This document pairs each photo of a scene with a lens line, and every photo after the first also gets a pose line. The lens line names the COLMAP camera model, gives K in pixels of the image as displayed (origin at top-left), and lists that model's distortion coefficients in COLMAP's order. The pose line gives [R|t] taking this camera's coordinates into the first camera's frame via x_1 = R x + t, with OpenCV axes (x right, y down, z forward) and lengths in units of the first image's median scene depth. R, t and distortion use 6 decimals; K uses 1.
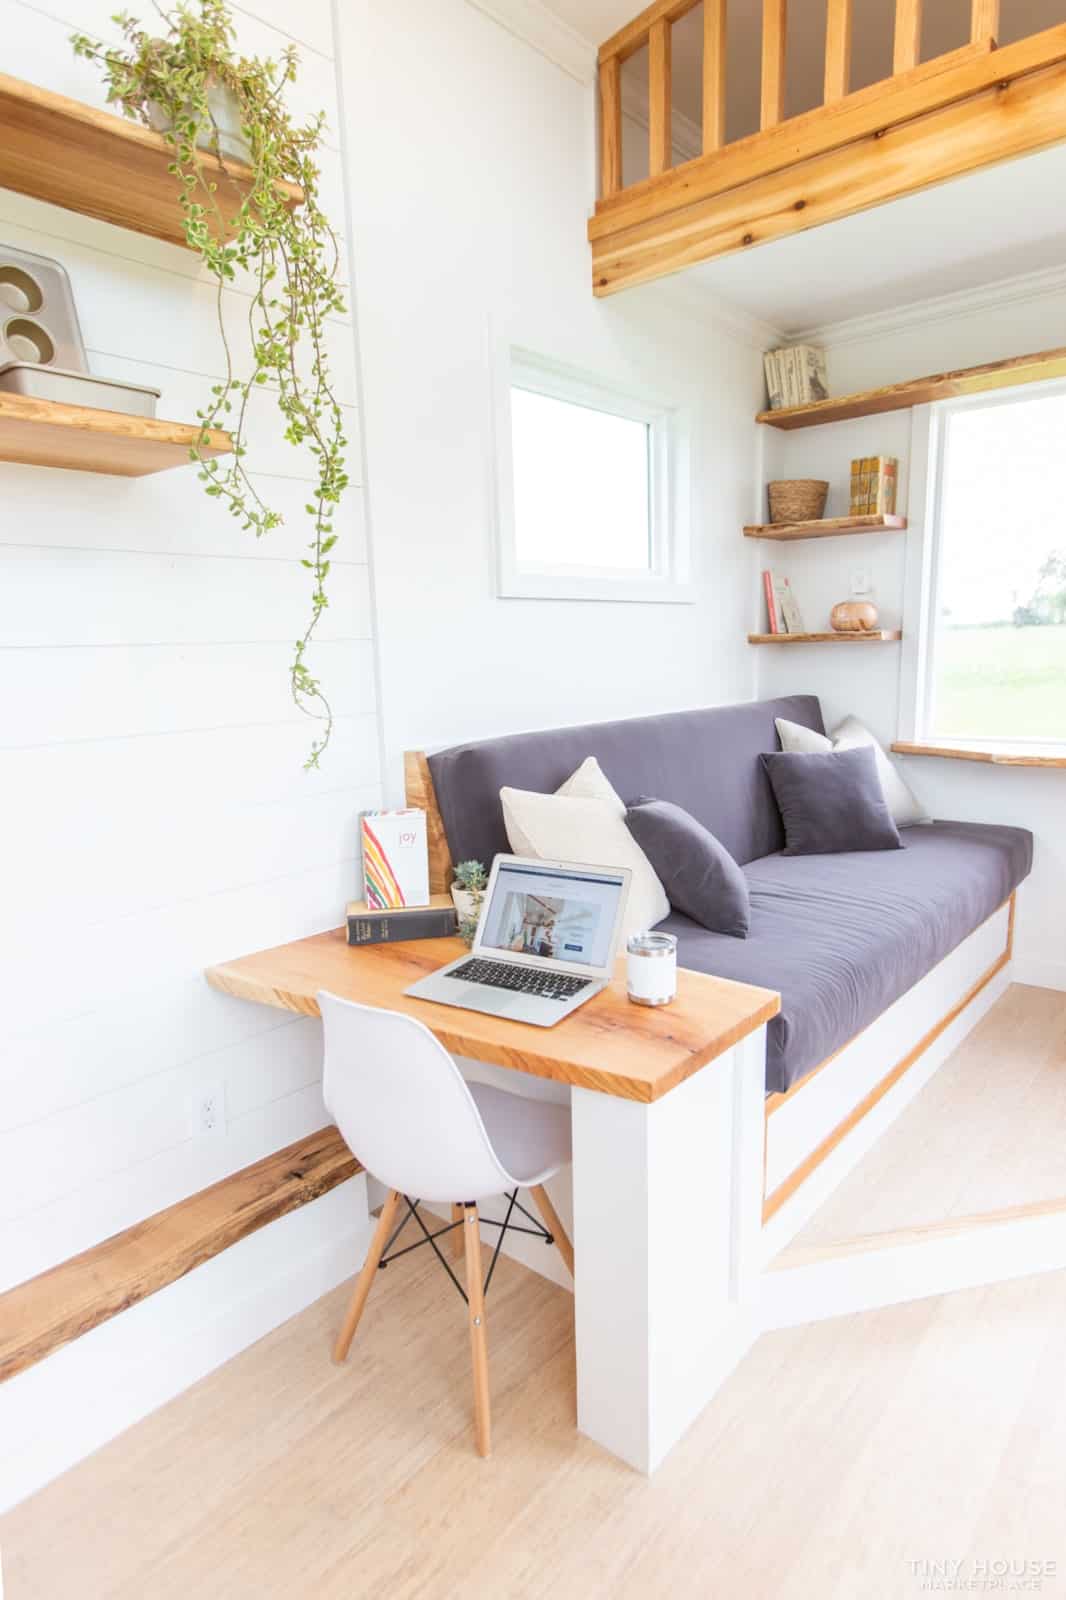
lens RADIAL K [[917.0, 0, 533.0], [0, 917.0, 800.0], [0, 0, 1]] dist [-0.001450, 0.002023]
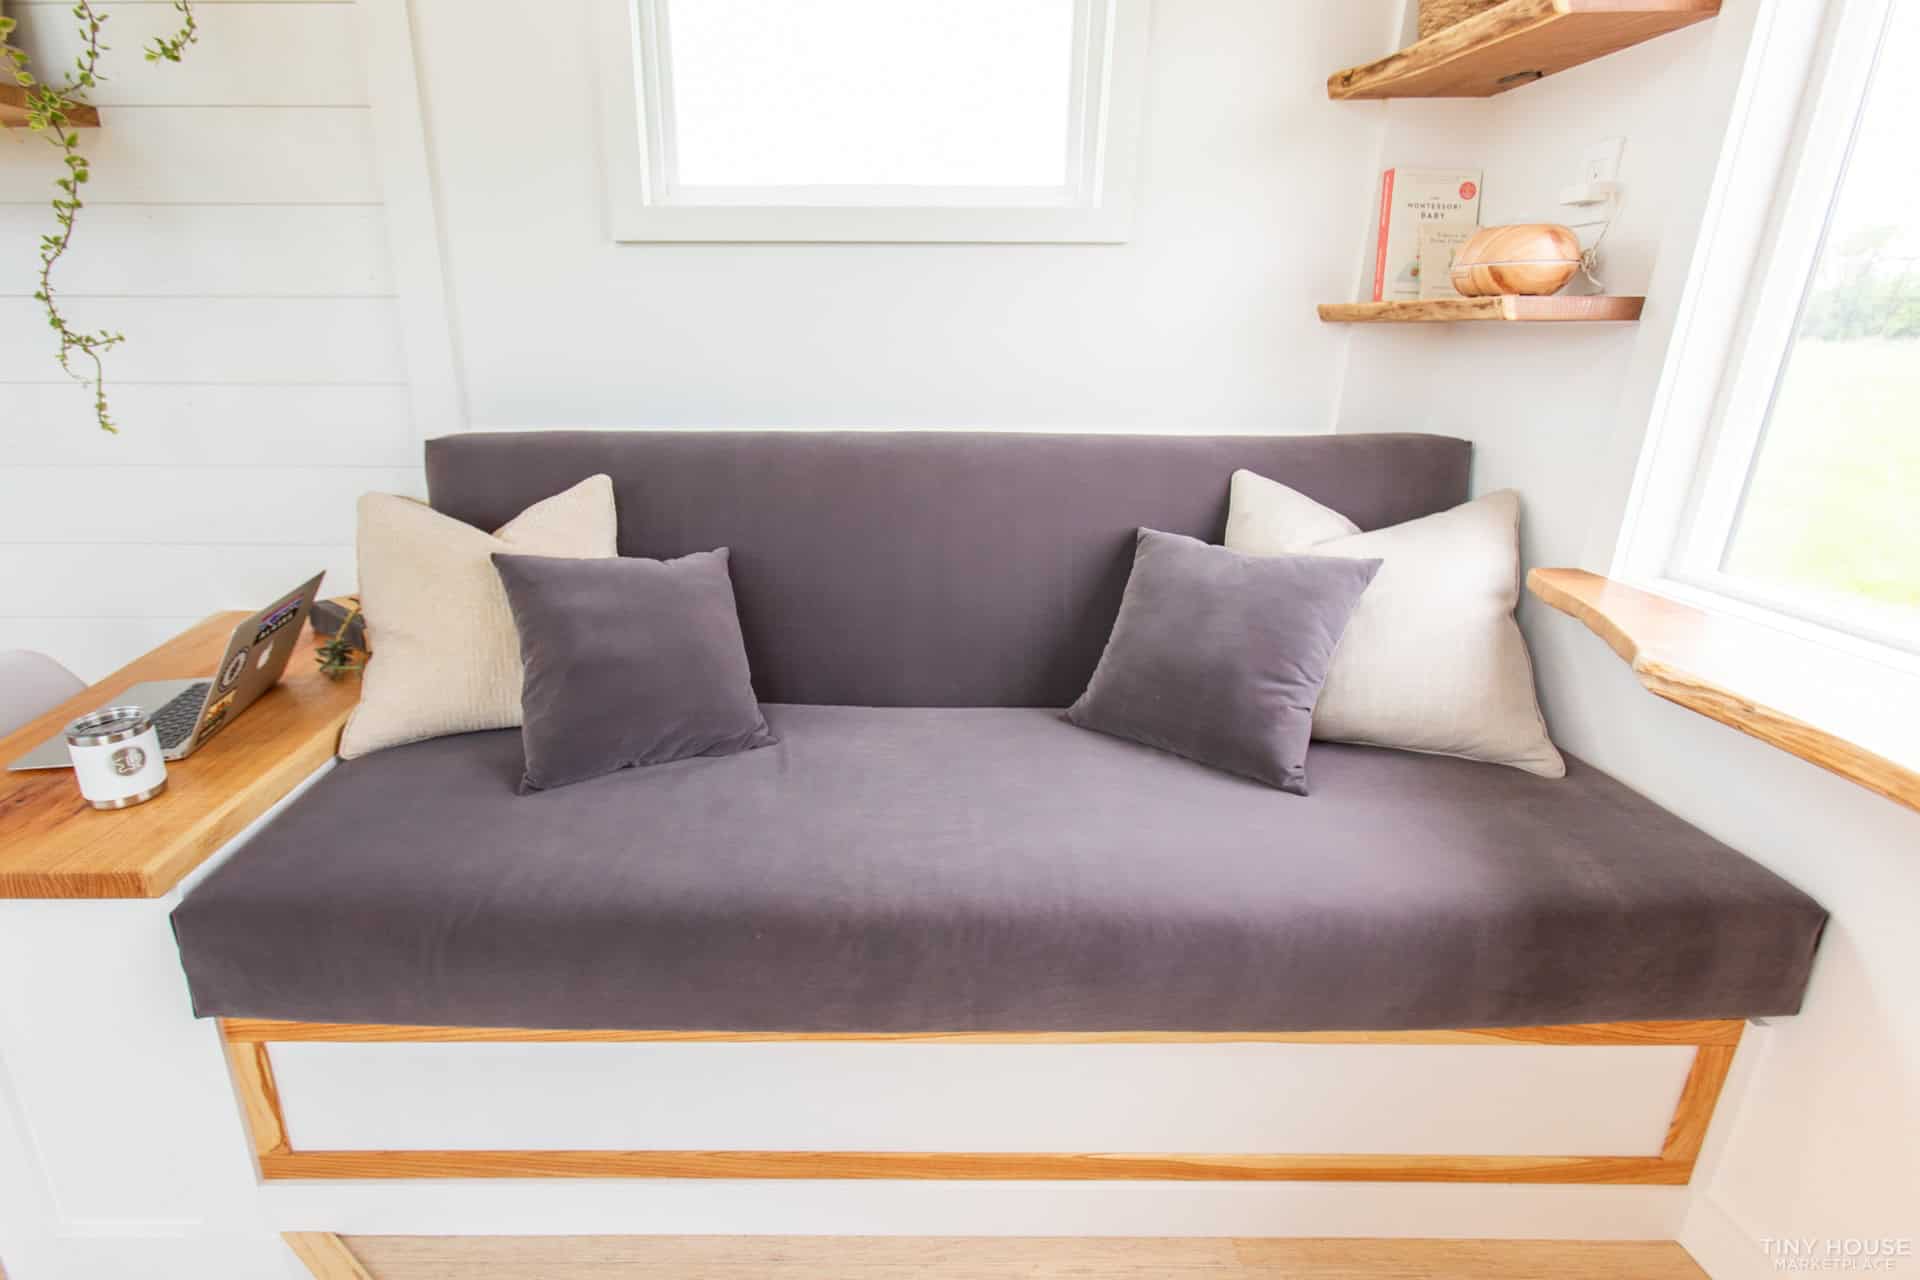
lens RADIAL K [[910.9, 0, 856.0], [0, 910.9, 635.0], [0, 0, 1]] dist [-0.034423, 0.023341]
pose [[0.648557, 0.271053, -0.711269, 0.648884], [-0.155813, 0.961936, 0.224503, -0.103874], [0.745048, -0.034778, 0.666104, 0.638841]]
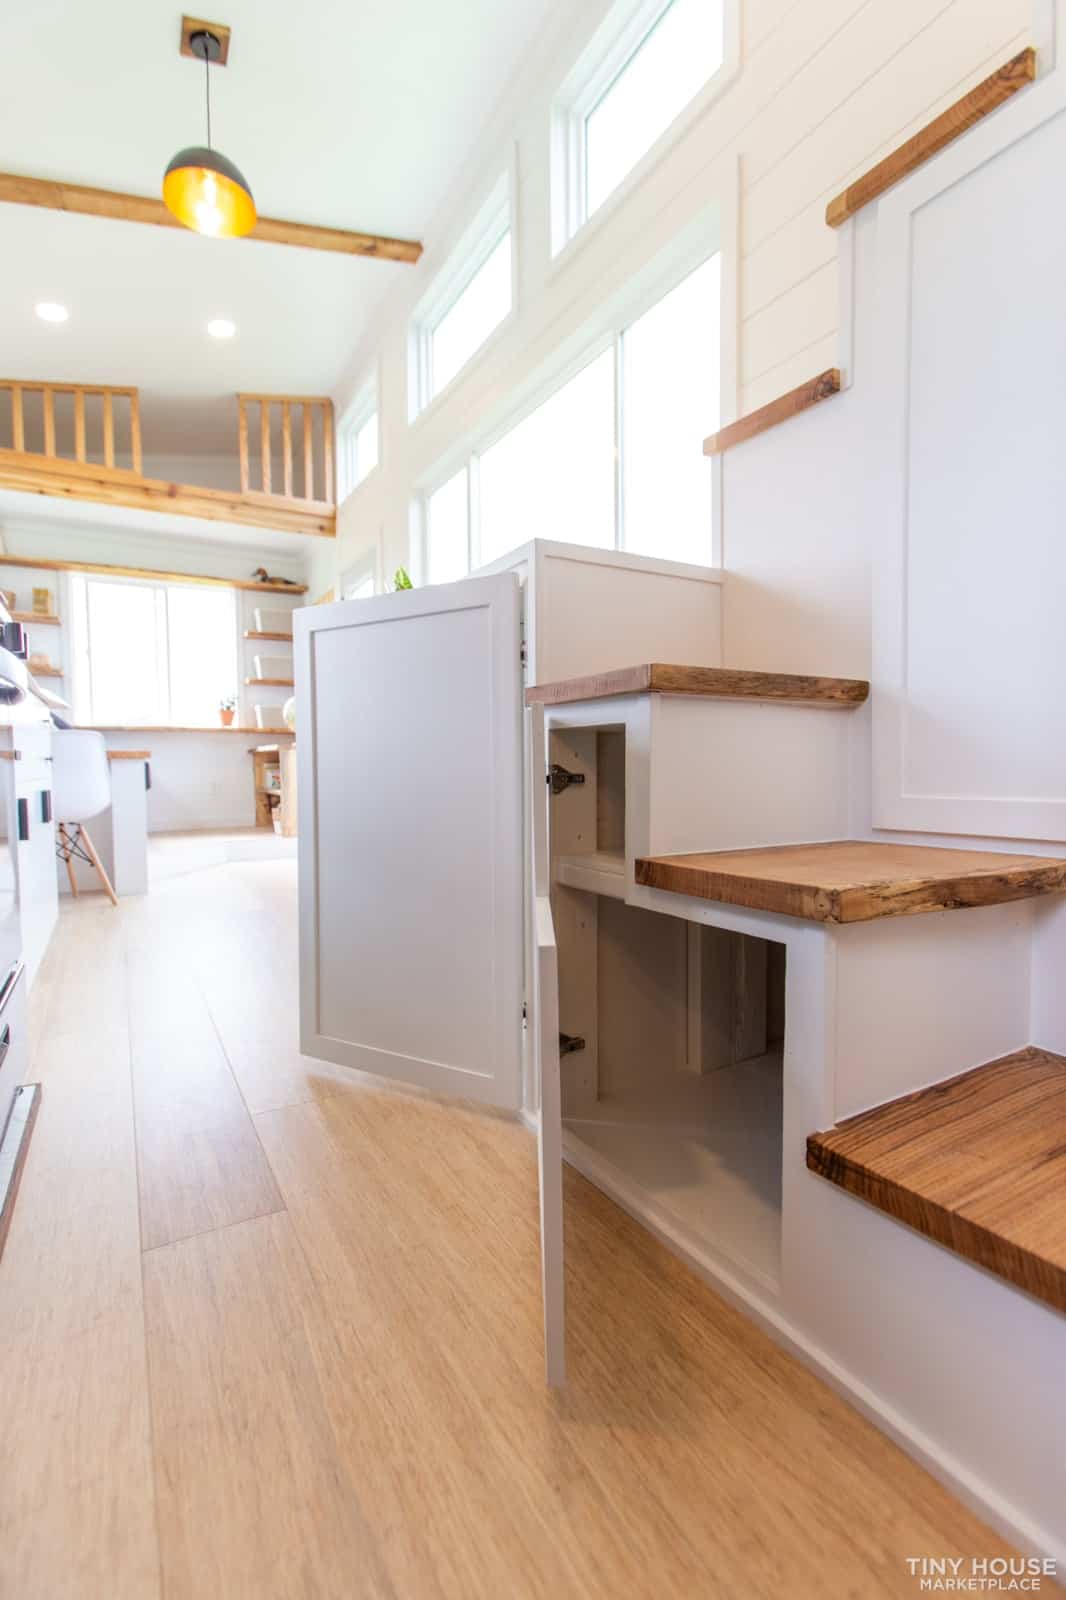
lens RADIAL K [[727.2, 0, 533.0], [0, 727.2, 800.0], [0, 0, 1]] dist [-0.002647, -0.000267]
pose [[0.342398, -0.011921, 0.939479, -1.048375], [0.161012, 0.985872, -0.046173, 0.467735], [-0.925656, 0.167077, 0.339480, -0.691512]]
